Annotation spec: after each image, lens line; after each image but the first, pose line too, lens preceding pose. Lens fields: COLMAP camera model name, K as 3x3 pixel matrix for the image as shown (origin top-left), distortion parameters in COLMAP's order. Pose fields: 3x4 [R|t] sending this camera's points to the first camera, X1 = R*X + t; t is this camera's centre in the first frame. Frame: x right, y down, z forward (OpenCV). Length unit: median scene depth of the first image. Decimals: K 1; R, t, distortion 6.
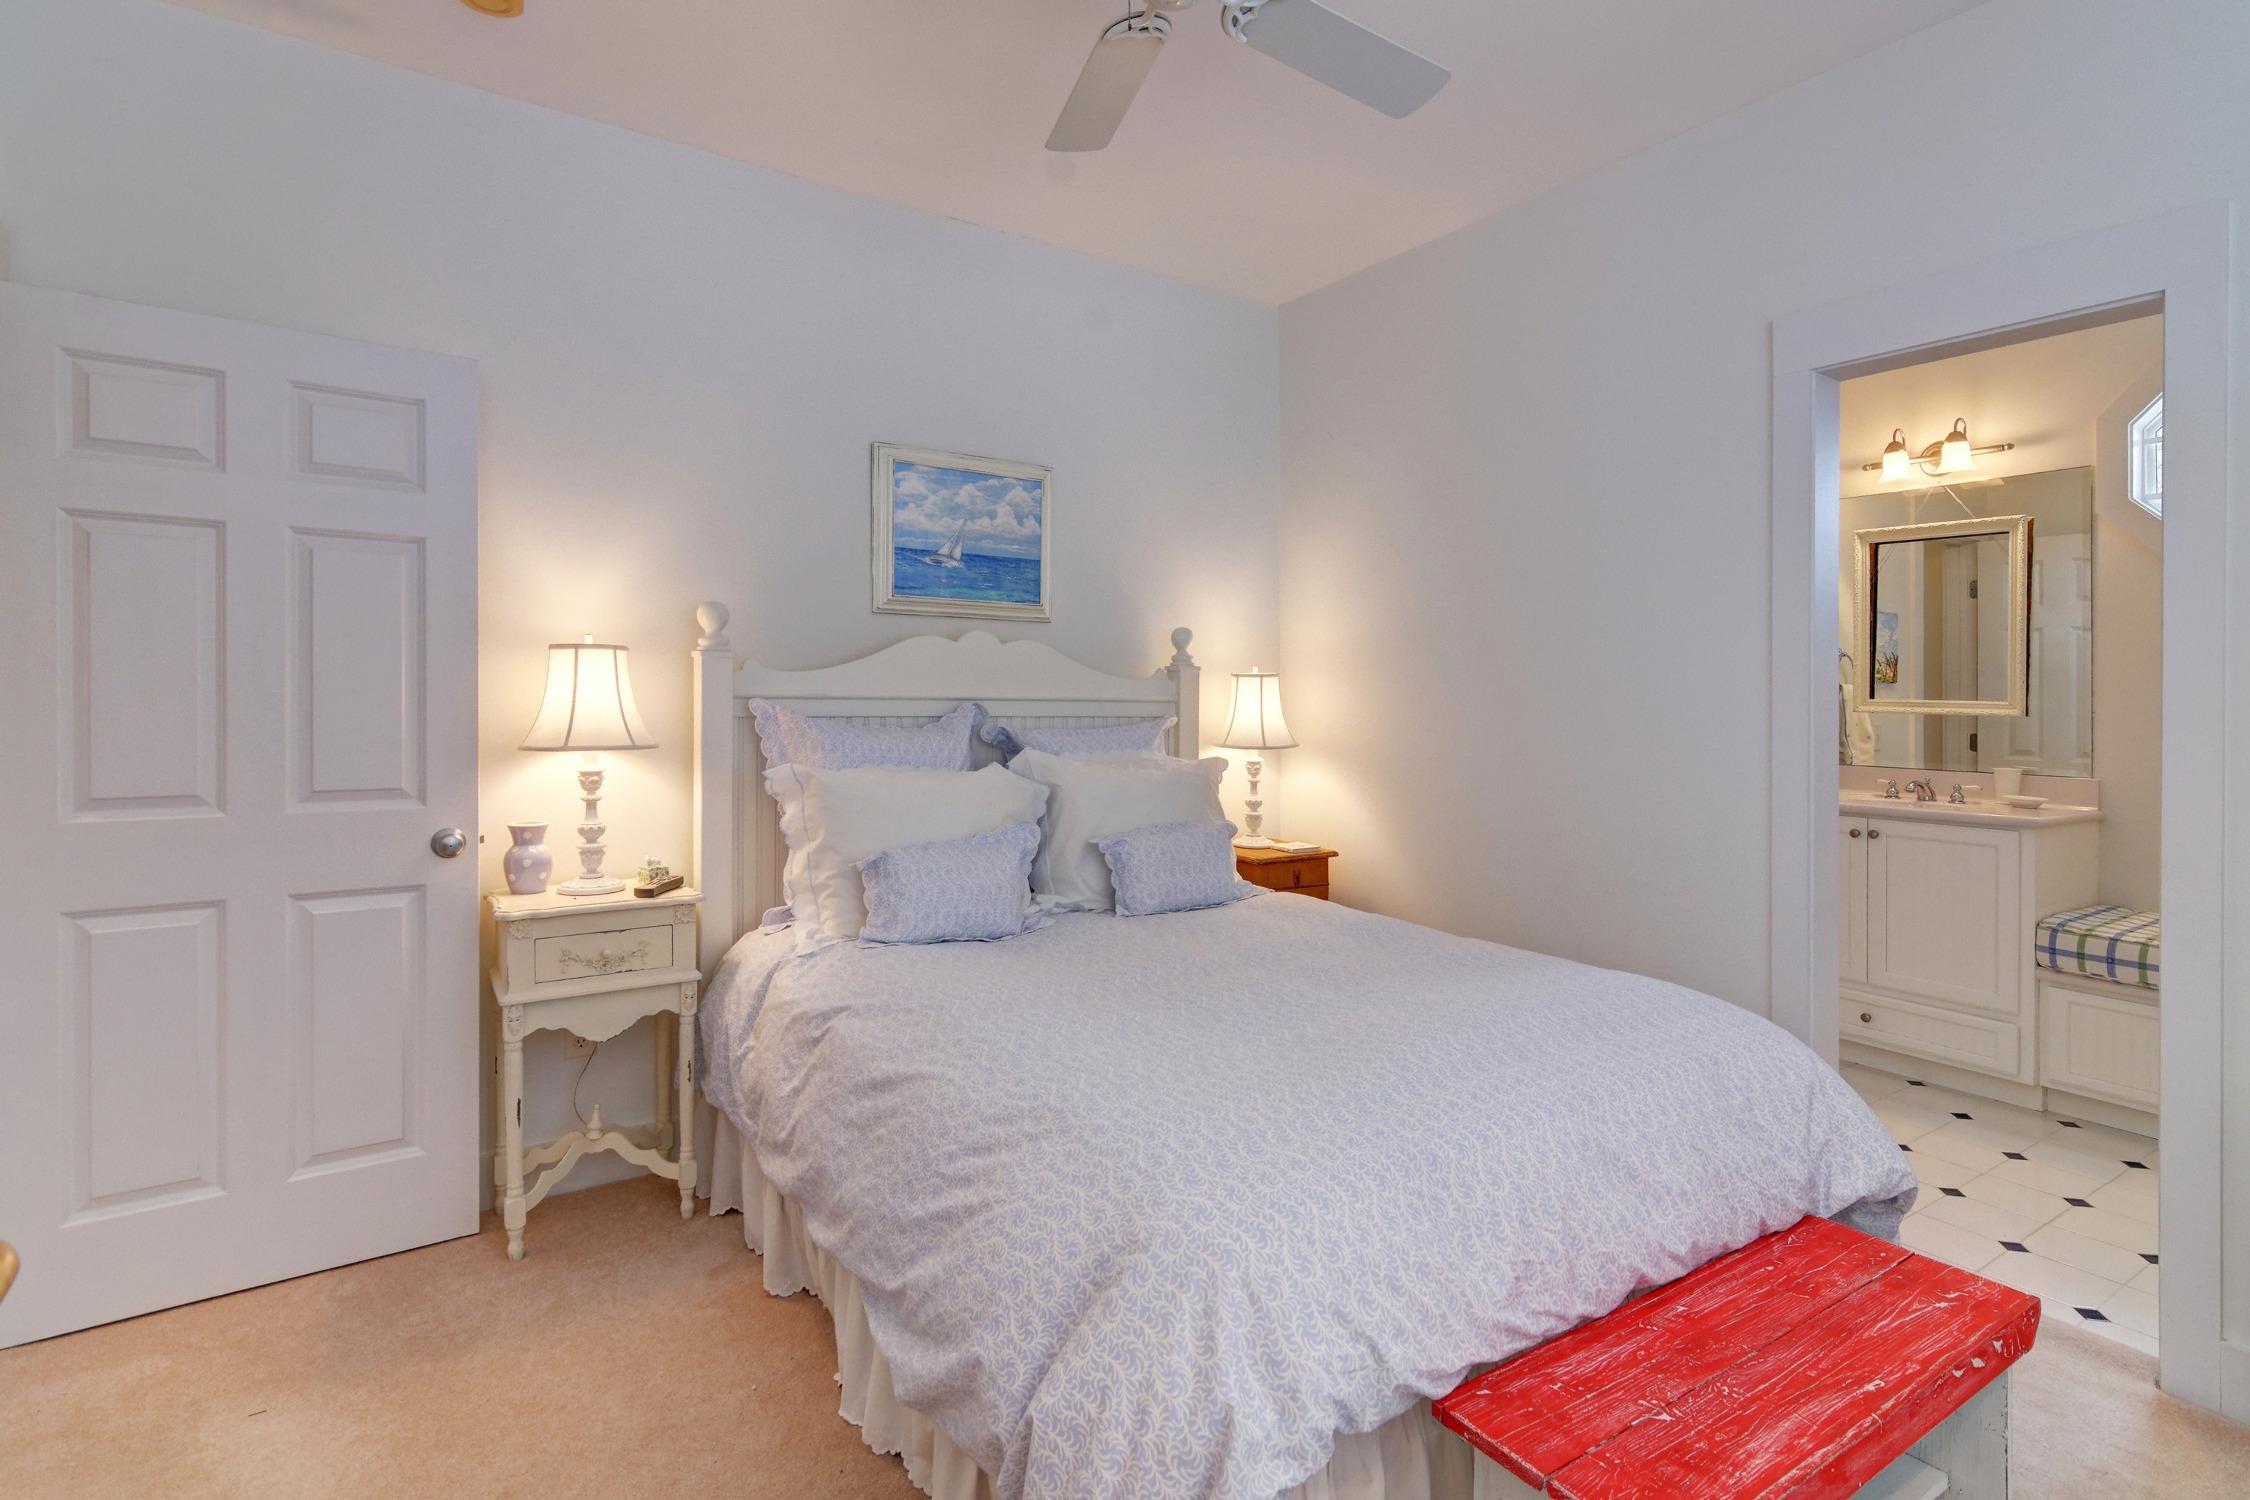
lens RADIAL K [[1088.3, 0, 1141.0], [0, 1088.3, 674.4], [0, 0, 1]] dist [-0.004460, -0.001661]
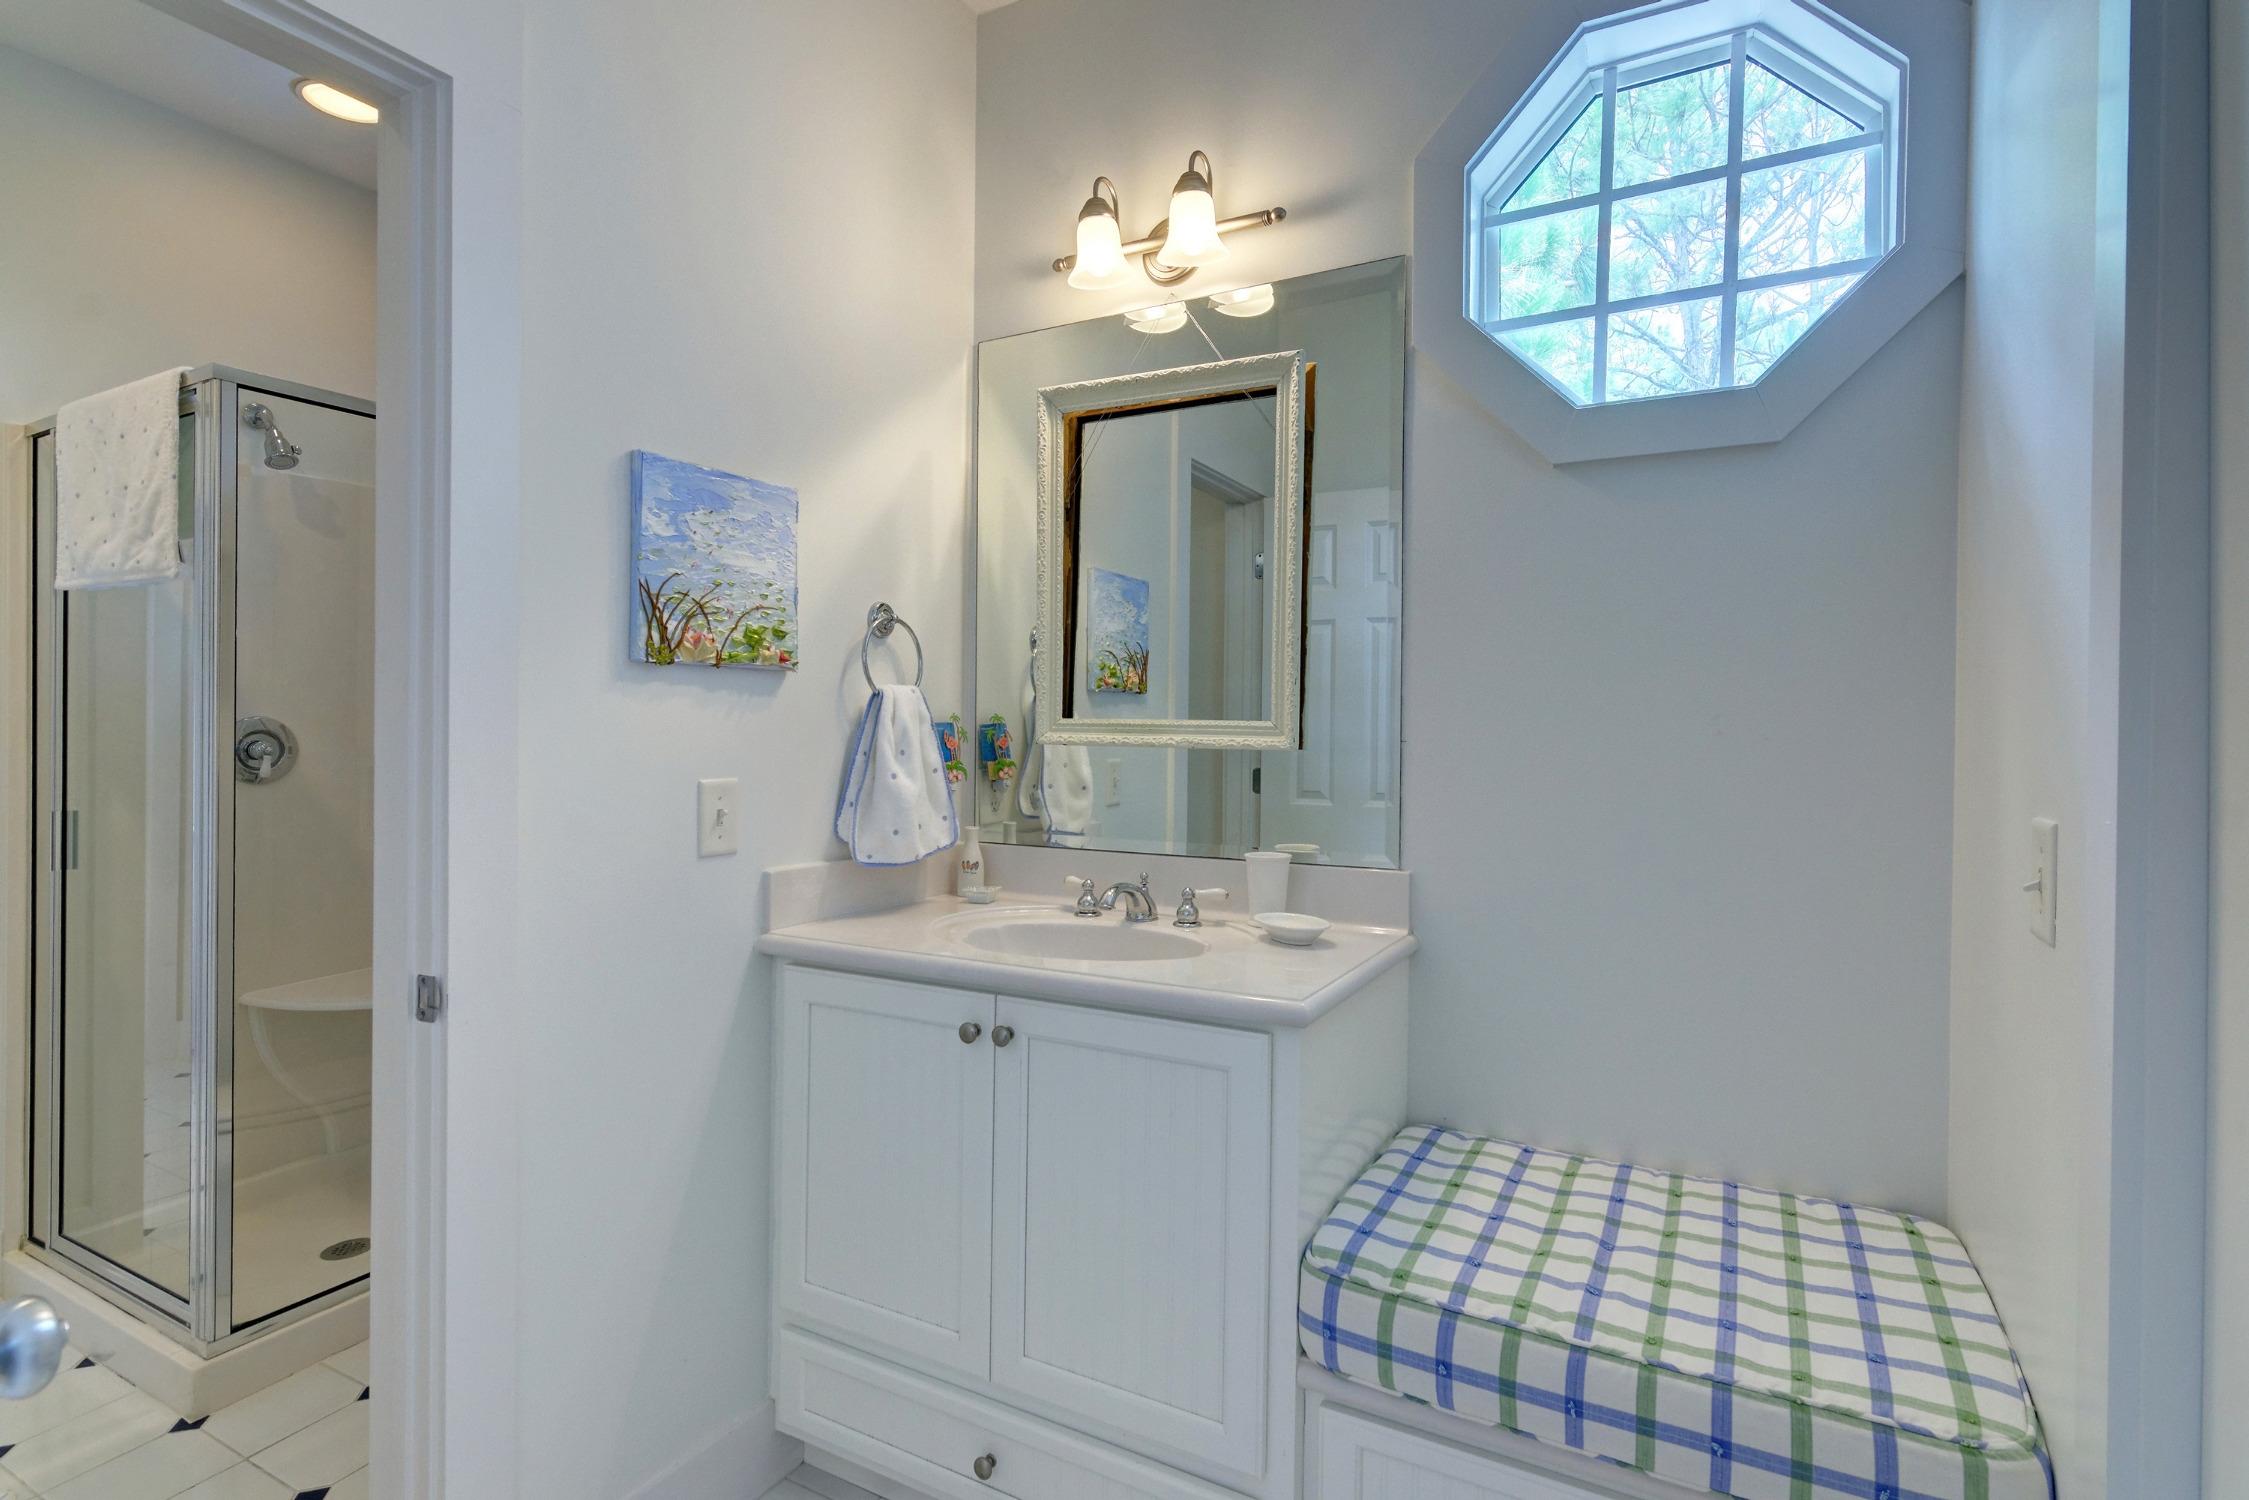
lens RADIAL K [[1087.8, 0, 1125.5], [0, 1087.8, 740.0], [0, 0, 1]] dist [-0.004460, -0.001661]
pose [[0.879745, -0.013636, 0.475250, 0.499810], [-0.003800, 0.999355, 0.035708, 0.015702], [-0.475430, -0.033220, 0.879126, 0.587426]]
